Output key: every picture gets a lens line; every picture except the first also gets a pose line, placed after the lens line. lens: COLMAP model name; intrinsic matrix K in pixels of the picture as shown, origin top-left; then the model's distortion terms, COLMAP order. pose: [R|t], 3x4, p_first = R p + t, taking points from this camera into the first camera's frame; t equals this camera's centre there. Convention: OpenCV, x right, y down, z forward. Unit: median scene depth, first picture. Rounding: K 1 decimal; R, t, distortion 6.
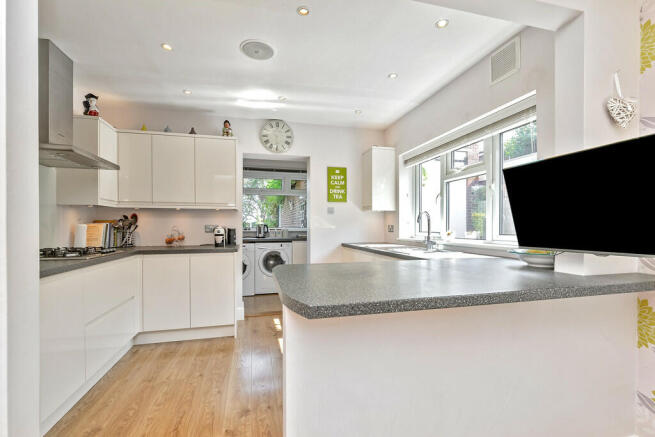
lens RADIAL K [[305.4, 0, 326.5], [0, 305.4, 221.0], [0, 0, 1]] dist [0.000727, -0.000037]
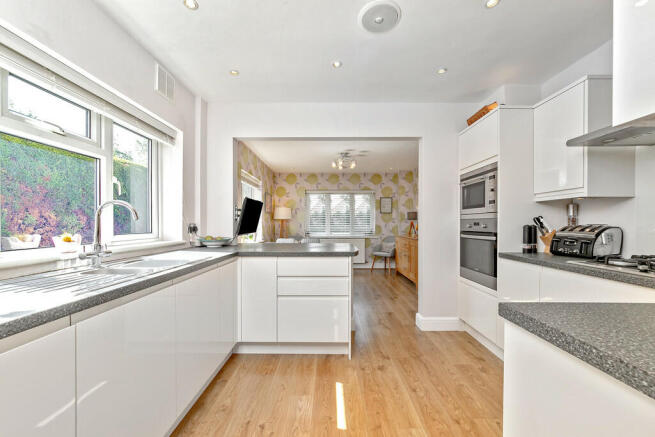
lens RADIAL K [[239.9, 0, 324.5], [0, 239.9, 221.7], [0, 0, 1]] dist [0.000195, 0.000001]
pose [[-0.966015, 0.009671, 0.258306, -0.294071], [0.006783, 0.999904, -0.012070, -0.002361], [-0.258398, -0.009908, -0.965988, 2.012790]]
